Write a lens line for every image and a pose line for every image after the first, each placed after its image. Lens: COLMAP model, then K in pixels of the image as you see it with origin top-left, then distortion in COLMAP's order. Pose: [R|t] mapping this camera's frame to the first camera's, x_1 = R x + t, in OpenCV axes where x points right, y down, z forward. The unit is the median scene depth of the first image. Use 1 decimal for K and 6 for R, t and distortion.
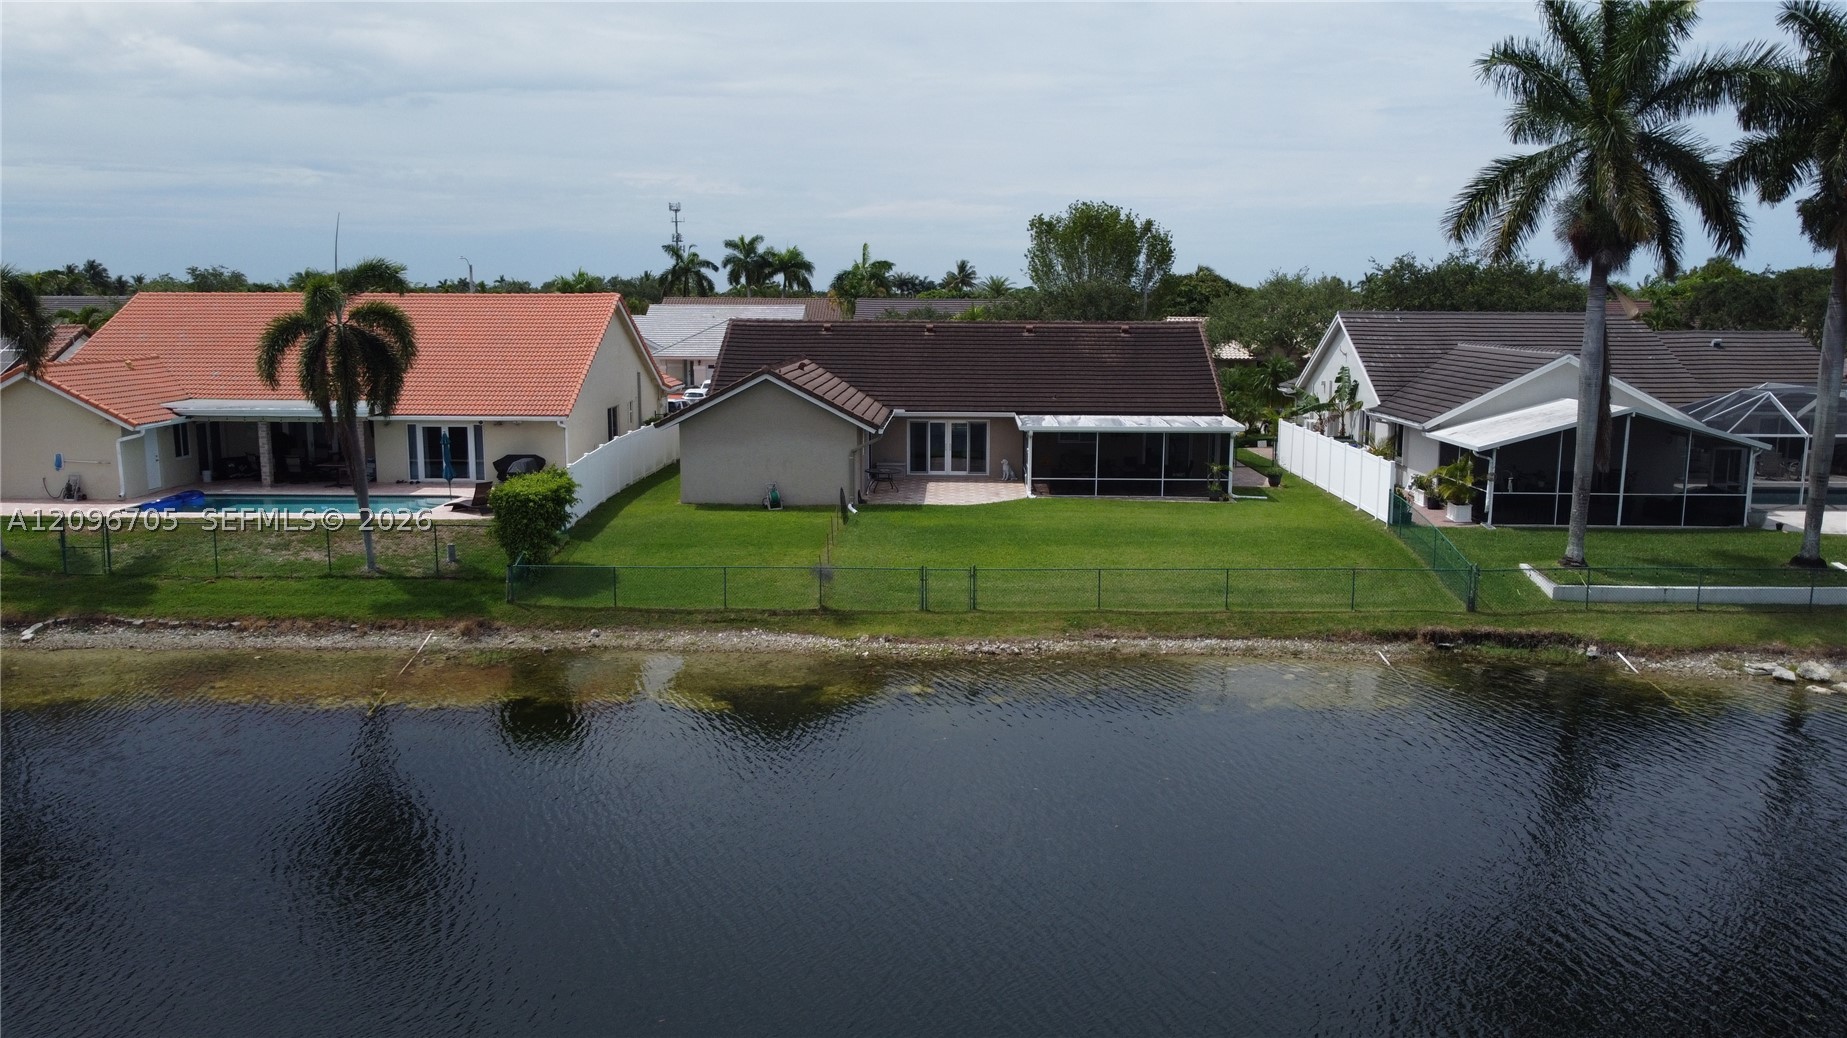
lens RADIAL K [[1300.0, 0, 923.5], [0, 1300.0, 519.0], [0, 0, 1]] dist [0.000338, -0.000814]
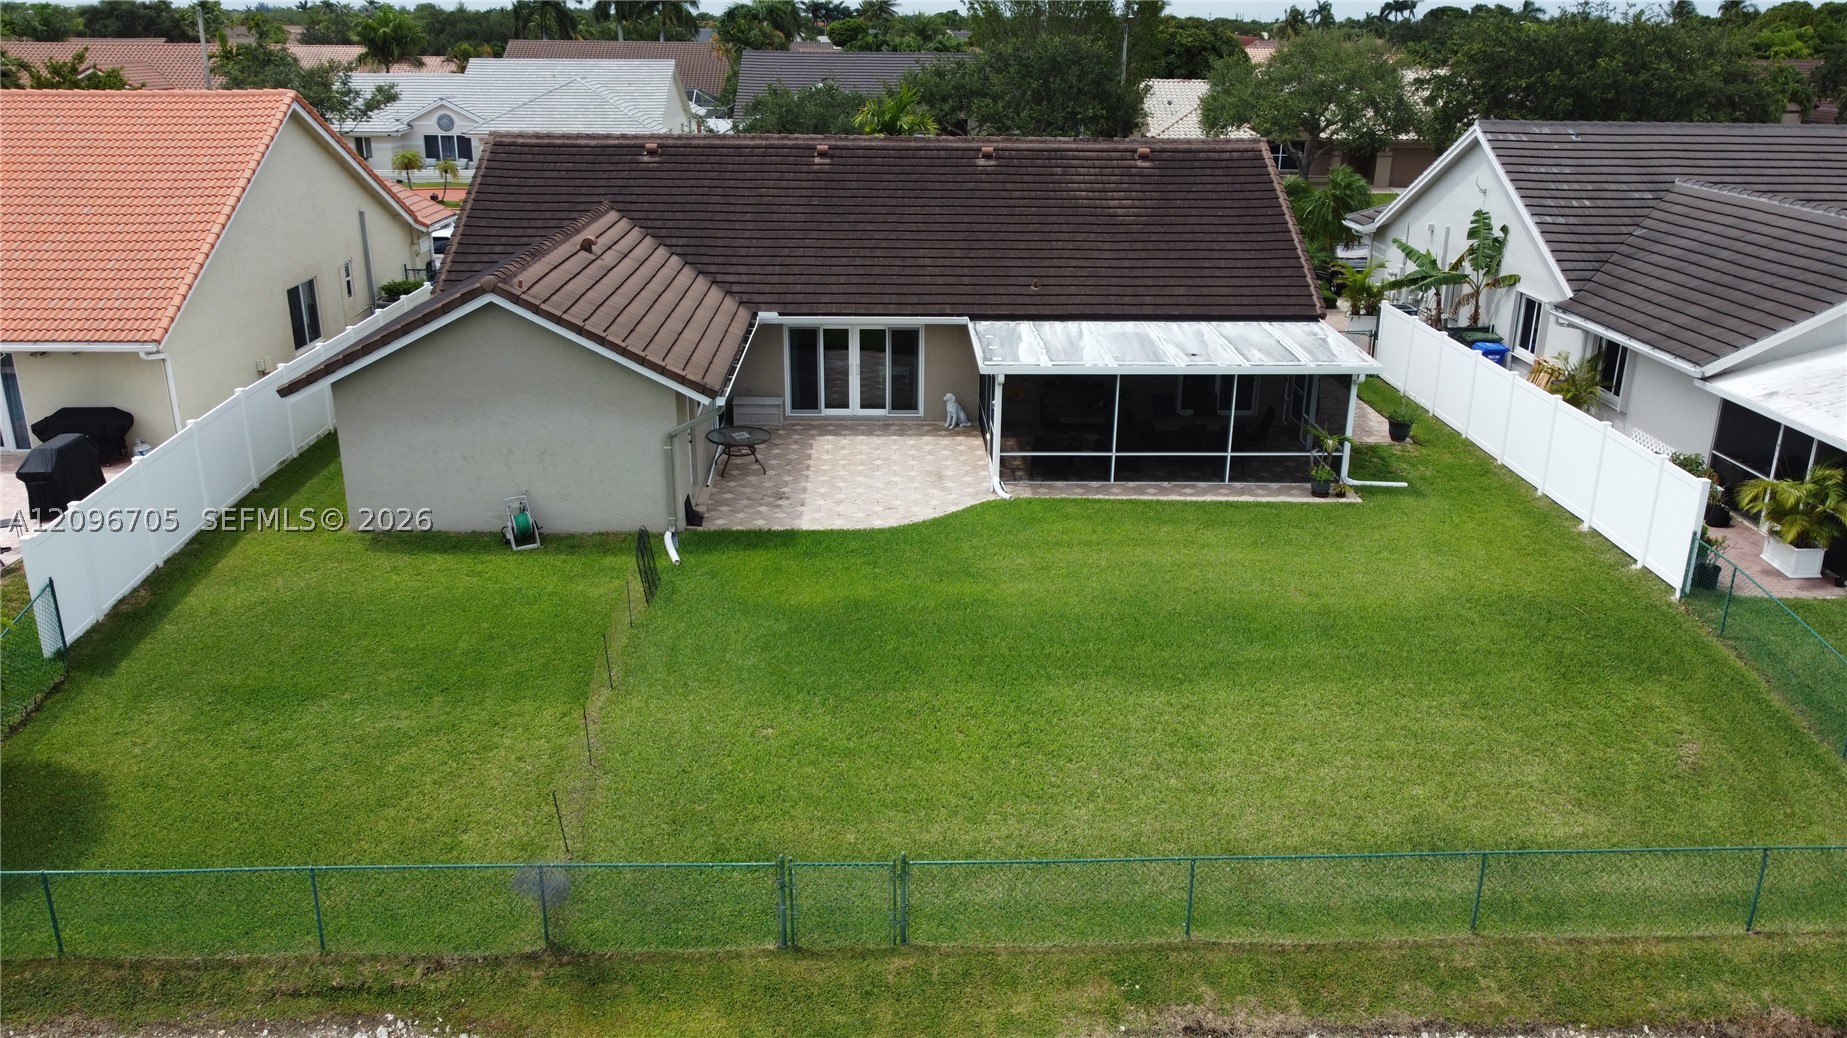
lens RADIAL K [[1370.5, 0, 923.5], [0, 1370.5, 519.0], [0, 0, 1]] dist [-0.001047, 0.000864]
pose [[0.998282, -0.014236, 0.056843, 0.014469], [0.004014, 0.984378, 0.176025, -0.101867], [-0.058461, -0.175494, 0.982743, 0.385357]]
